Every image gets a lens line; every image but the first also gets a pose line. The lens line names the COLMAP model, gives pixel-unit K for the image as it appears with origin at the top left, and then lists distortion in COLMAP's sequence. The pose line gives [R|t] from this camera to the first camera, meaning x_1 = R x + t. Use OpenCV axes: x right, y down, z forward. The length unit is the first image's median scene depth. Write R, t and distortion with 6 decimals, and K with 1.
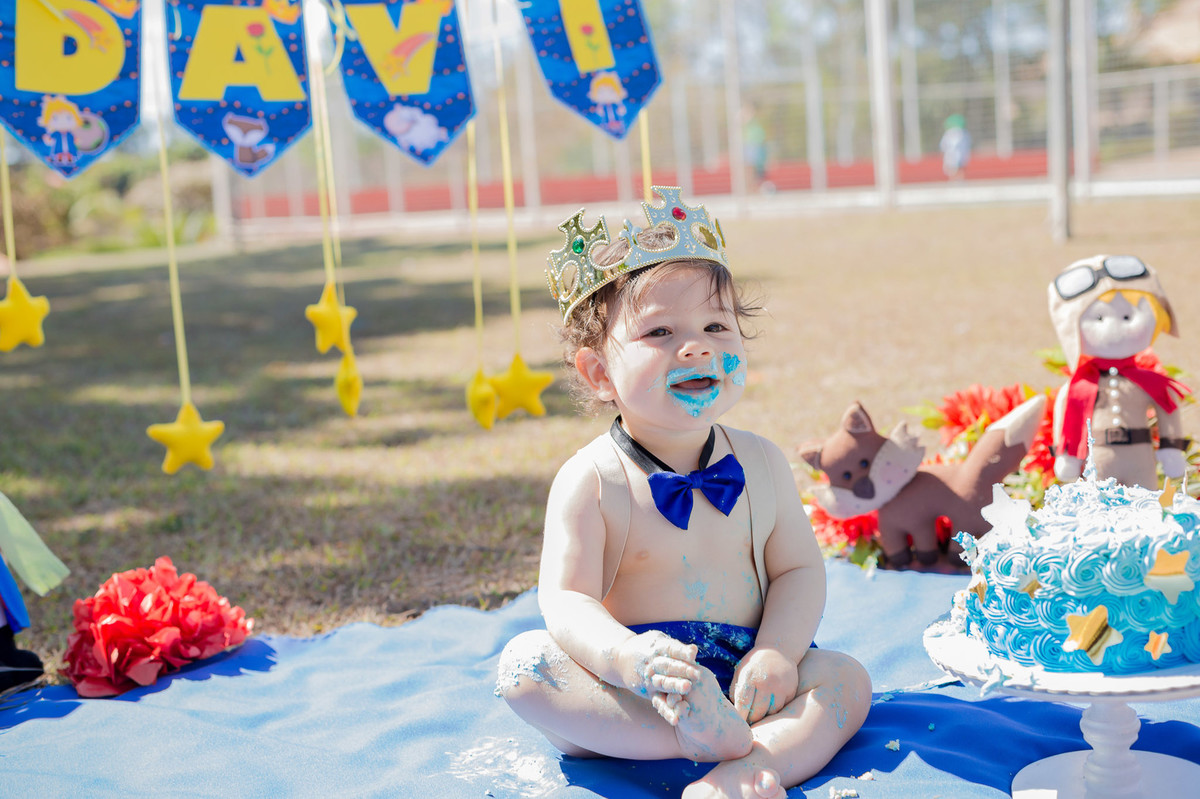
lens RADIAL K [[1785.3, 0, 600.0], [0, 1785.3, 399.5], [0, 0, 1]] dist [-0.018449, -0.067473]
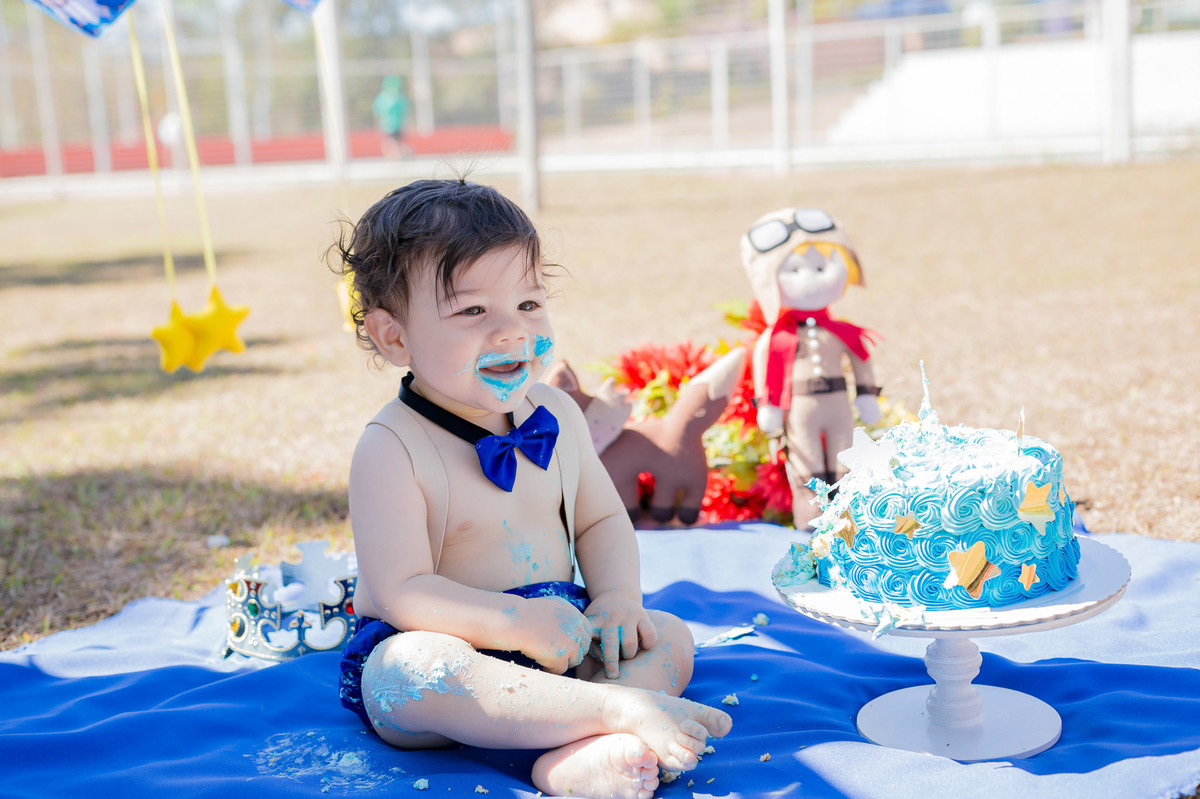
lens RADIAL K [[1785.3, 0, 600.0], [0, 1785.3, 399.5], [0, 0, 1]] dist [-0.018449, -0.067473]
pose [[0.944428, -0.036322, 0.326707, -0.213074], [0.032472, 0.999324, 0.017231, 0.009080], [-0.327112, -0.005665, 0.944969, 0.094676]]
